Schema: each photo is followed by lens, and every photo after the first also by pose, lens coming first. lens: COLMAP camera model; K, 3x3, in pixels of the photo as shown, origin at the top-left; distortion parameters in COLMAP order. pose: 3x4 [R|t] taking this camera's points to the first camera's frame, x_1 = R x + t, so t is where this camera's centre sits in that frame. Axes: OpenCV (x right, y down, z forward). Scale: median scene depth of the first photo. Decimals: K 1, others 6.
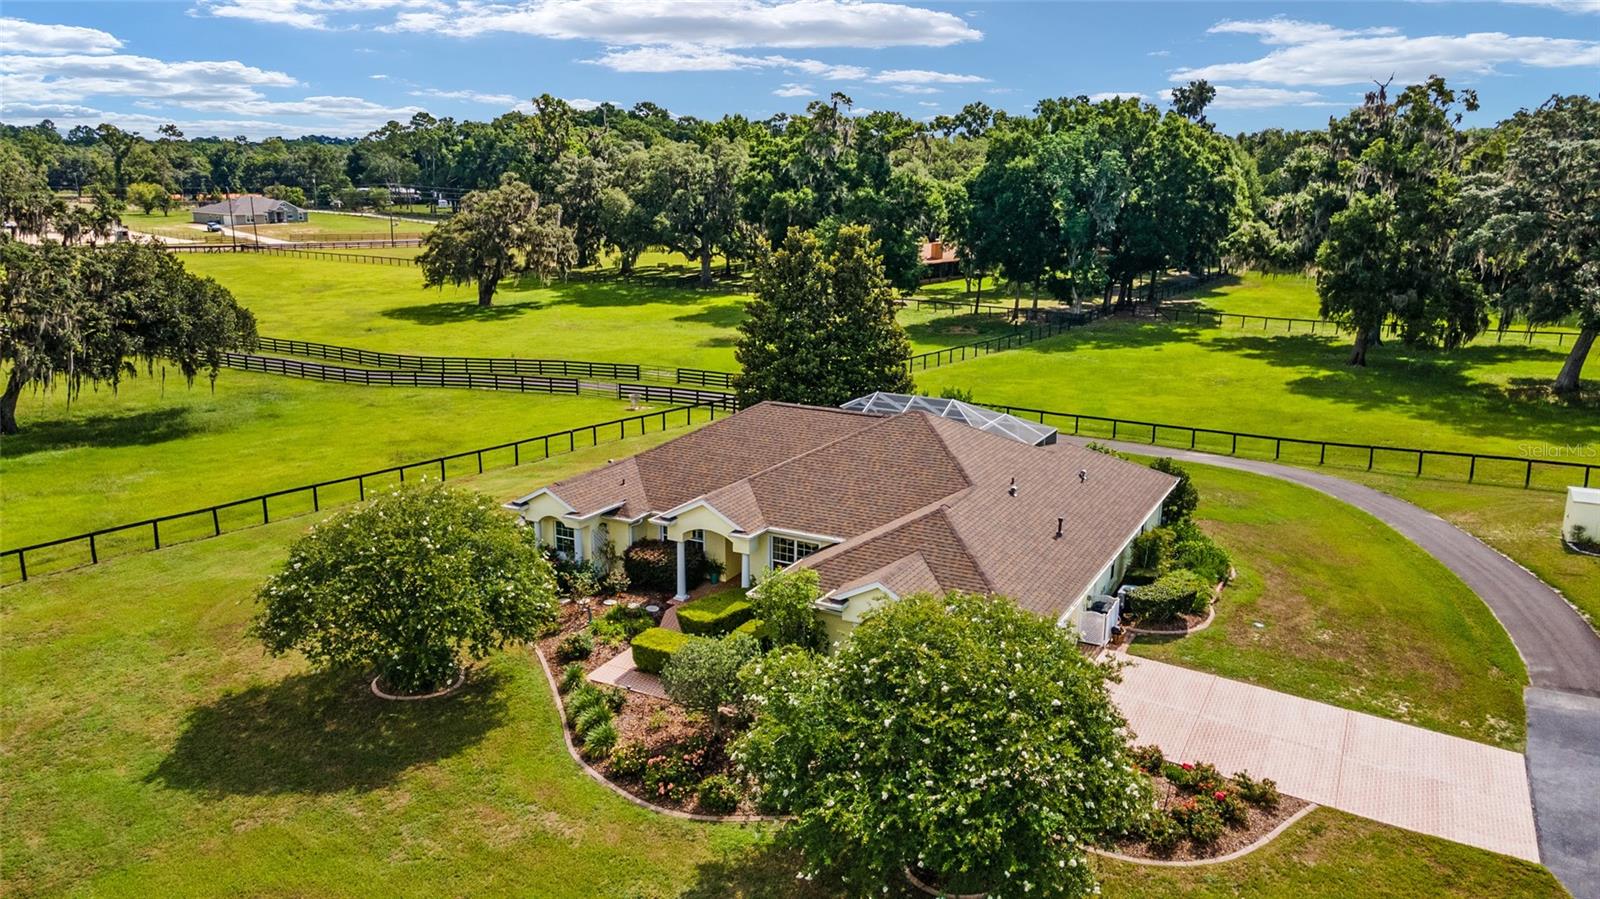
lens RADIAL K [[1160.4, 0, 803.3], [0, 1160.4, 461.2], [0, 0, 1]] dist [0.014187, 0.046406]
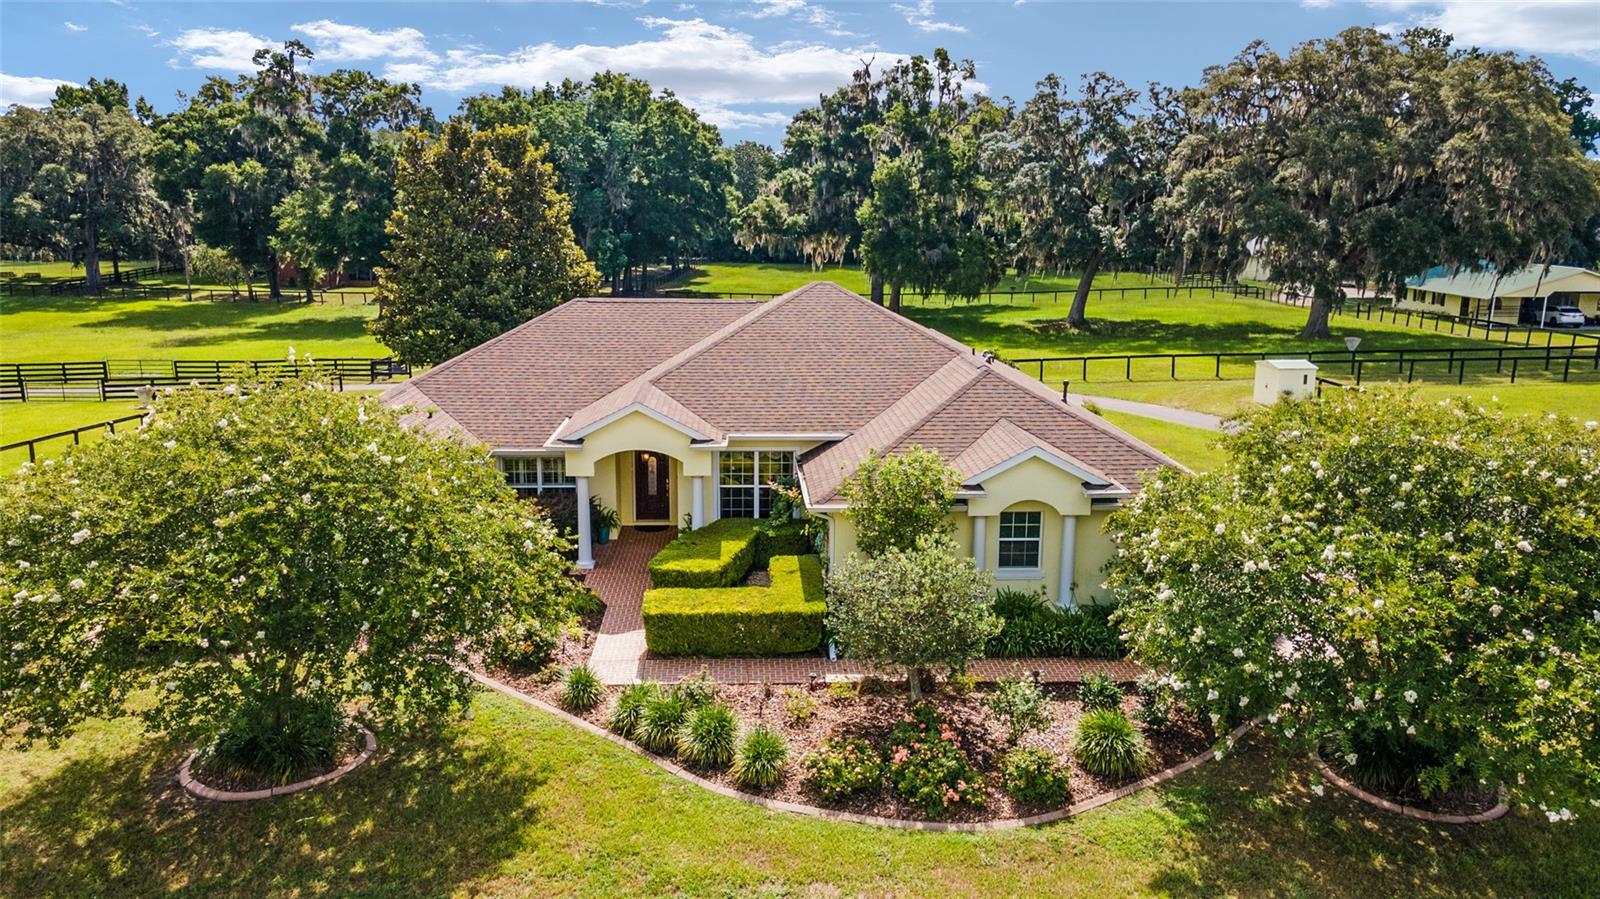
lens RADIAL K [[1160.4, 0, 803.5], [0, 1160.4, 450.7], [0, 0, 1]] dist [0.014187, 0.046406]
pose [[0.858614, -0.106339, 0.501471, -0.110592], [0.127321, 0.991832, -0.007677, 0.025485], [-0.496559, 0.070439, 0.865140, 0.124726]]
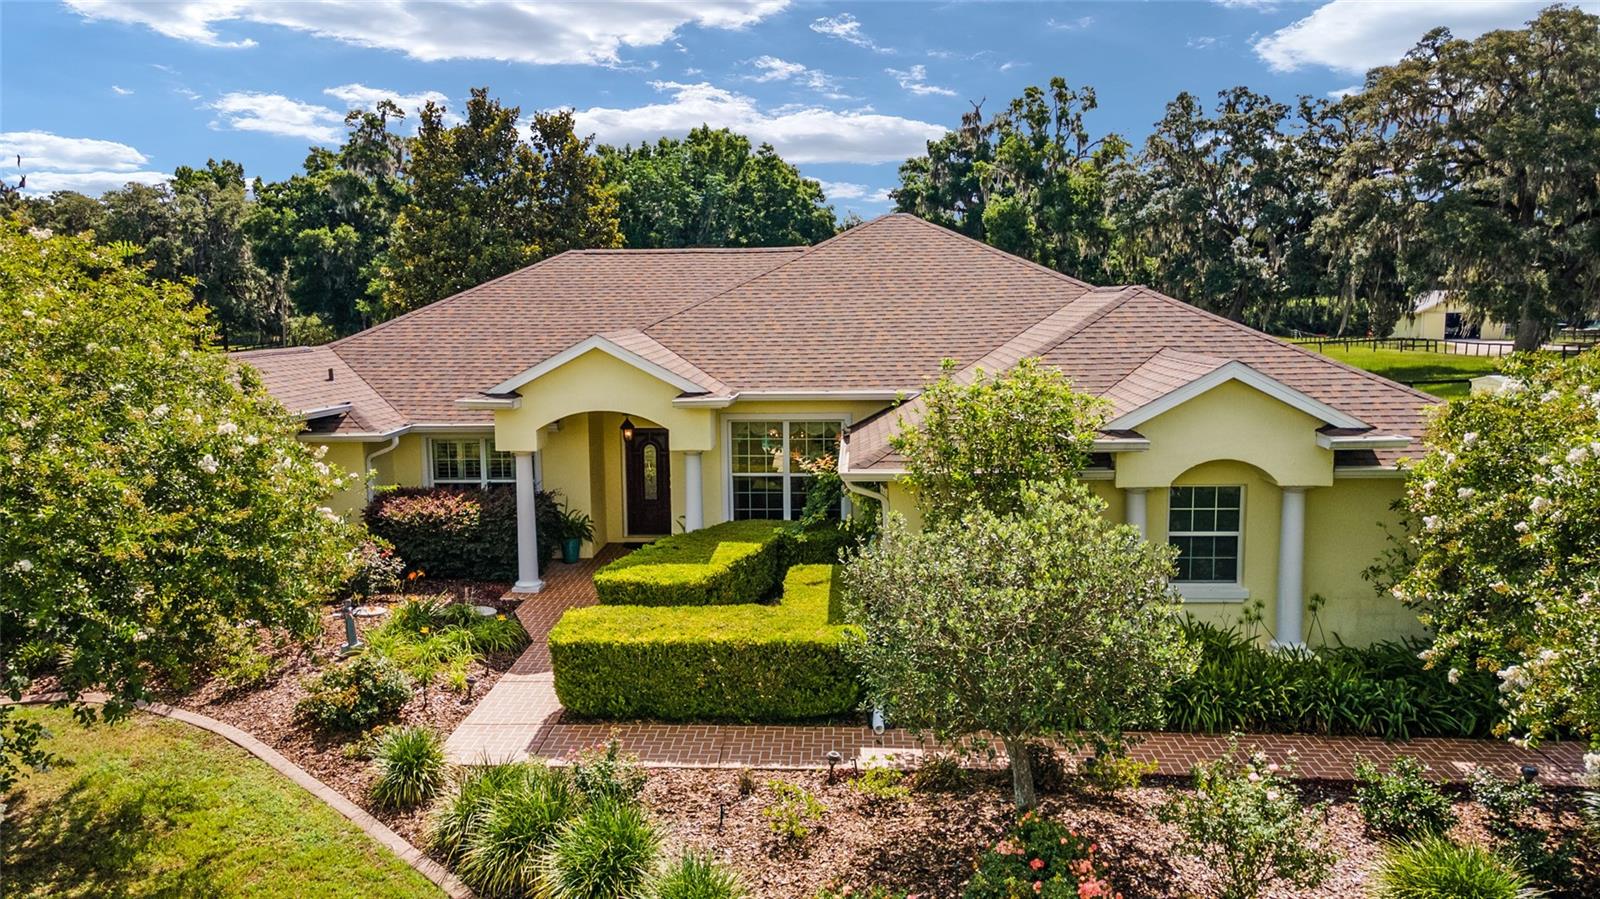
lens RADIAL K [[1160.4, 0, 798.2], [0, 1160.4, 451.7], [0, 0, 1]] dist [0.014187, 0.046406]
pose [[0.907316, -0.073049, 0.414055, -0.065759], [0.124582, 0.987276, -0.098818, 0.042304], [-0.401568, 0.141243, 0.904872, 0.188787]]
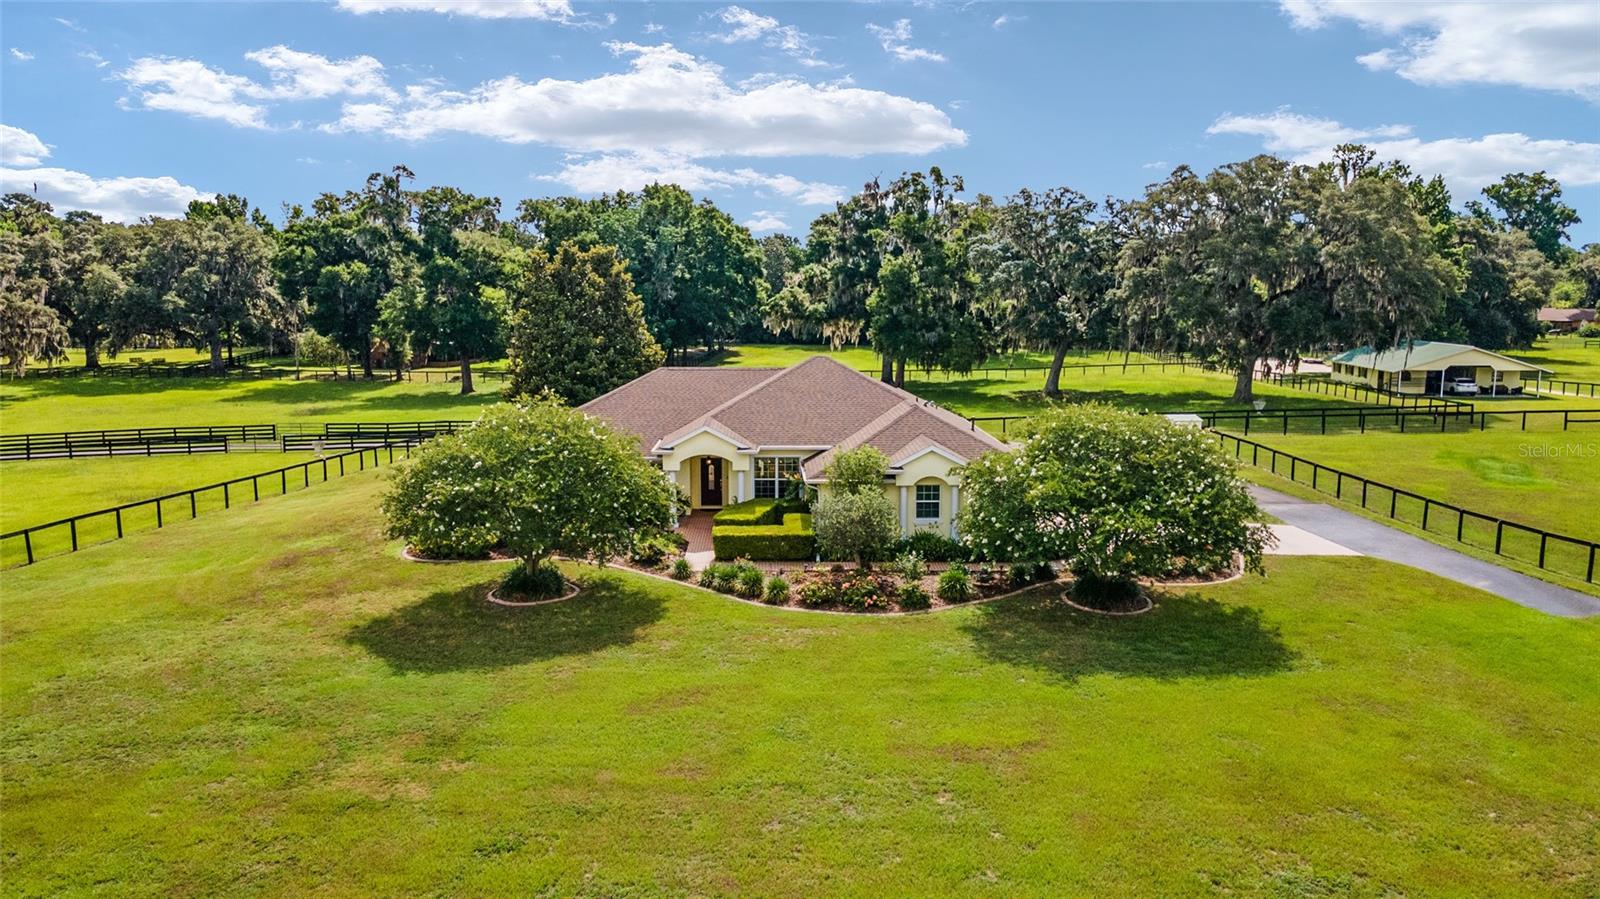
lens RADIAL K [[1160.4, 0, 808.5], [0, 1160.4, 450.6], [0, 0, 1]] dist [0.014187, 0.046406]
pose [[0.868645, -0.074738, 0.489766, -0.179763], [0.129544, 0.988428, -0.078924, 0.051846], [-0.478199, 0.132004, 0.868274, -0.006044]]
